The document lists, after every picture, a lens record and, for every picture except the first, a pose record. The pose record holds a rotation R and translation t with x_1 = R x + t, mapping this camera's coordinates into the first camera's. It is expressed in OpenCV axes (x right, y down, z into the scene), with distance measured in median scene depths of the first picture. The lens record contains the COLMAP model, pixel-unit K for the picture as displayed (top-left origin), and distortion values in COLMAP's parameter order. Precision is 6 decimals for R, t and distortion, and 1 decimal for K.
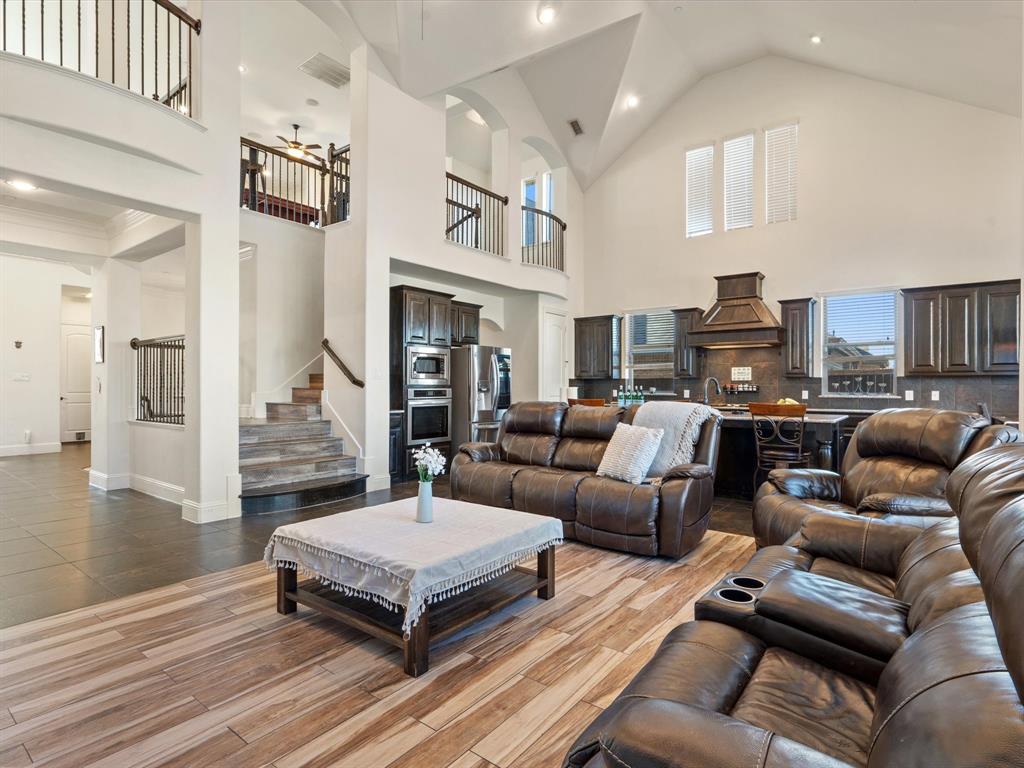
lens RADIAL K [[527.9, 0, 512.0], [0, 527.9, 384.0], [0, 0, 1]] dist [0.001416, 0.000921]
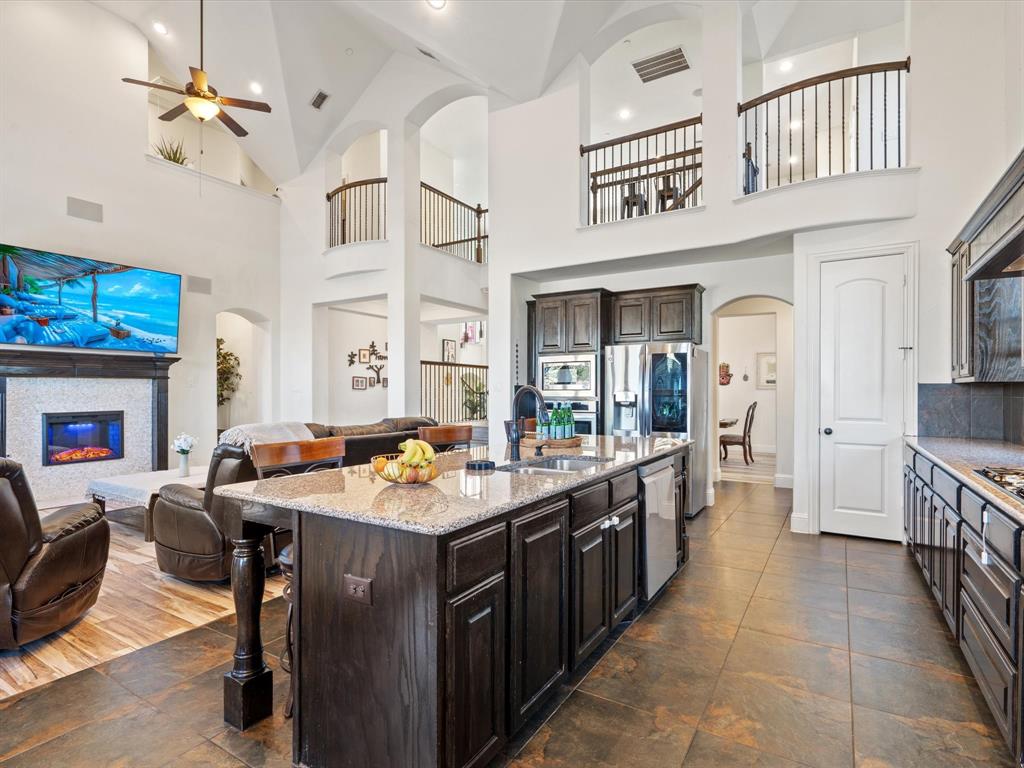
lens RADIAL K [[527.9, 0, 512.0], [0, 527.9, 384.0], [0, 0, 1]] dist [0.001416, 0.000921]
pose [[0.096198, -0.013673, -0.995268, 0.632042], [0.008501, 0.999880, -0.012915, -0.007580], [0.995326, -0.007219, 0.096303, 0.708027]]
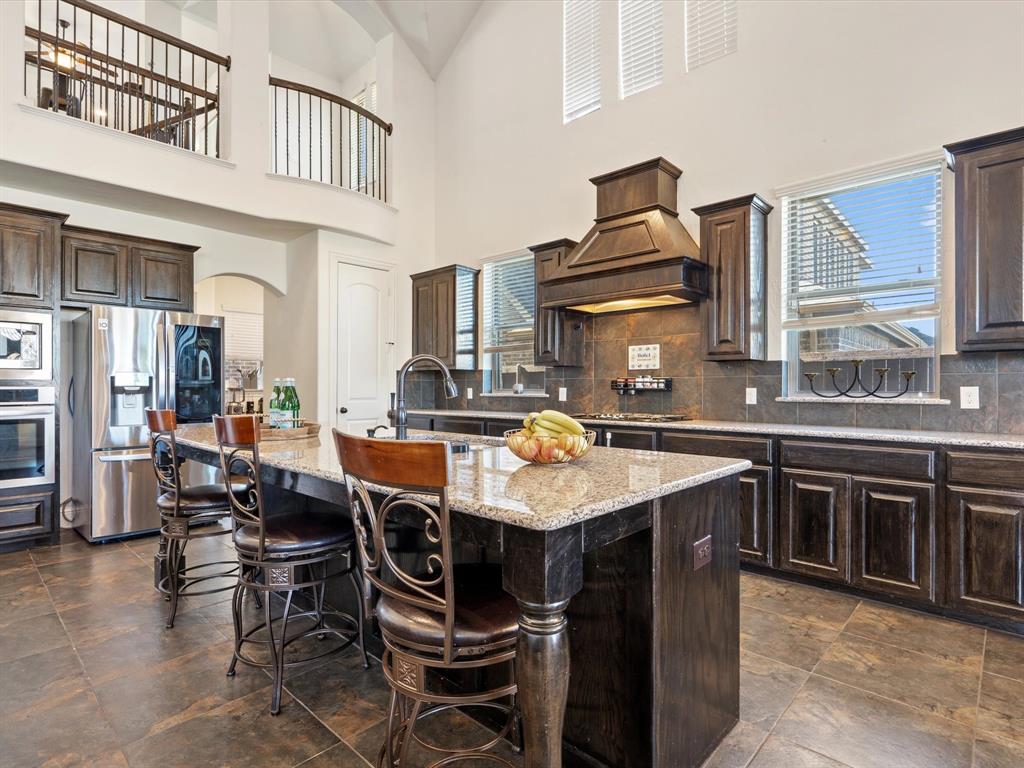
lens RADIAL K [[534.2, 0, 512.0], [0, 534.2, 384.0], [0, 0, 1]] dist [0.000365, 0.000629]
pose [[0.995010, -0.004761, -0.099665, 0.362529], [0.004953, 0.999986, 0.001682, 0.006710], [0.099656, -0.002167, 0.995020, 0.452440]]
